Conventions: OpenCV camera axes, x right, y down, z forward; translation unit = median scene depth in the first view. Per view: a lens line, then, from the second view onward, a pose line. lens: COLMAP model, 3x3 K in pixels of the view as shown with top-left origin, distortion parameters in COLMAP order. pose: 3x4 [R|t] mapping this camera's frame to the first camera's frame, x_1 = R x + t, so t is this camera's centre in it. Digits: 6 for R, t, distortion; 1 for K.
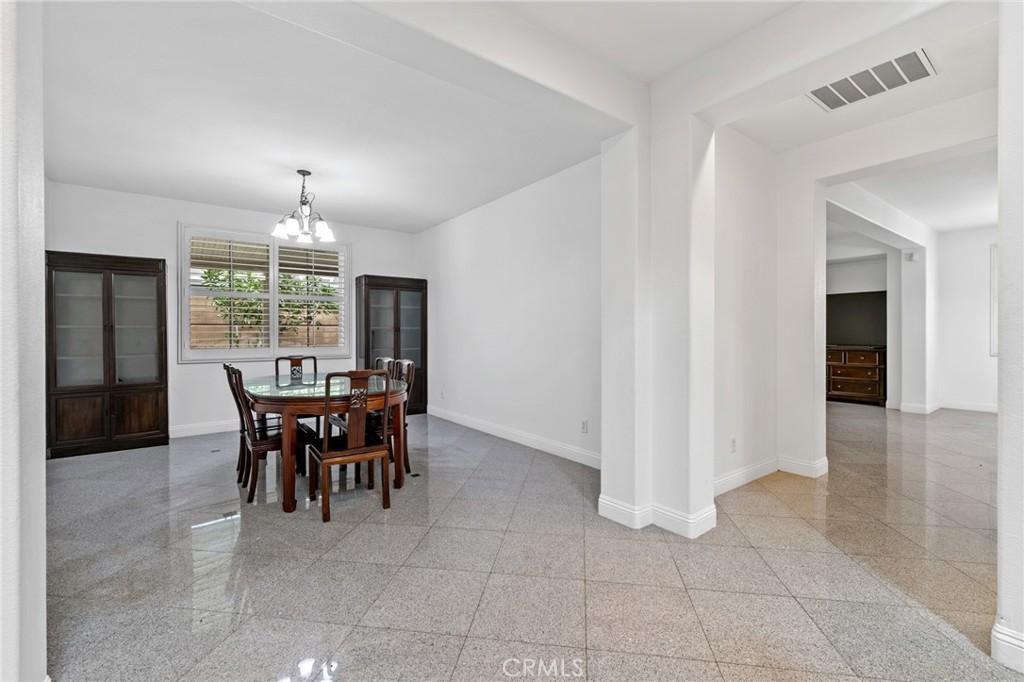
lens RADIAL K [[440.4, 0, 516.2], [0, 440.4, 335.7], [0, 0, 1]] dist [0.004106, -0.000594]
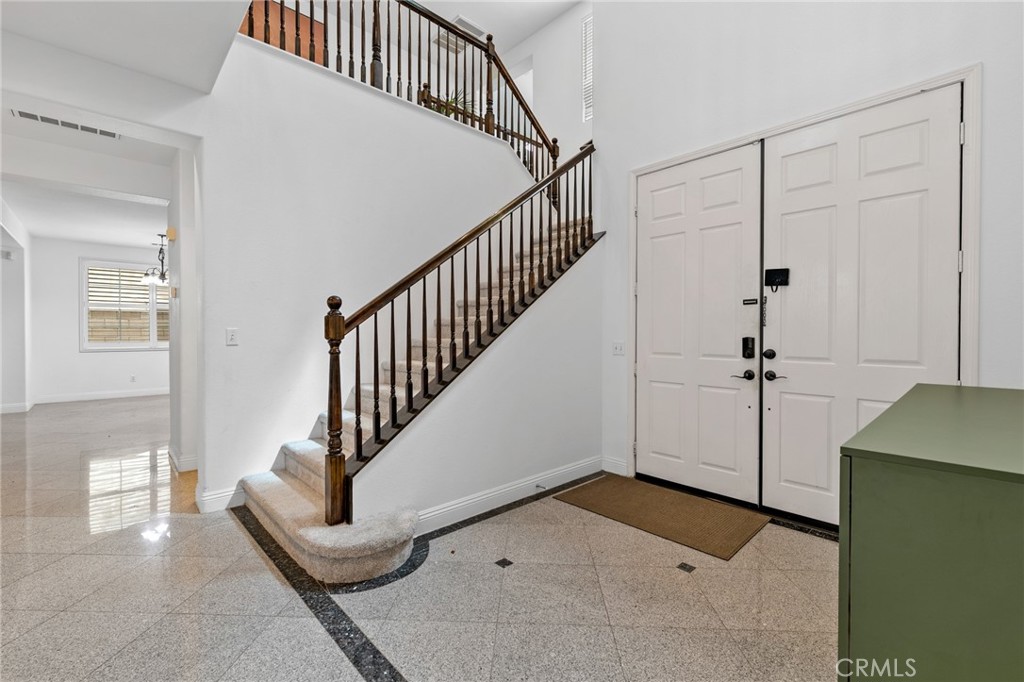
lens RADIAL K [[440.4, 0, 509.9], [0, 440.4, 338.7], [0, 0, 1]] dist [0.004106, -0.000594]
pose [[-0.096588, -0.007821, 0.995294, -0.204308], [-0.002073, 0.999969, 0.007657, -0.002345], [-0.995322, -0.001323, -0.096601, -0.021346]]
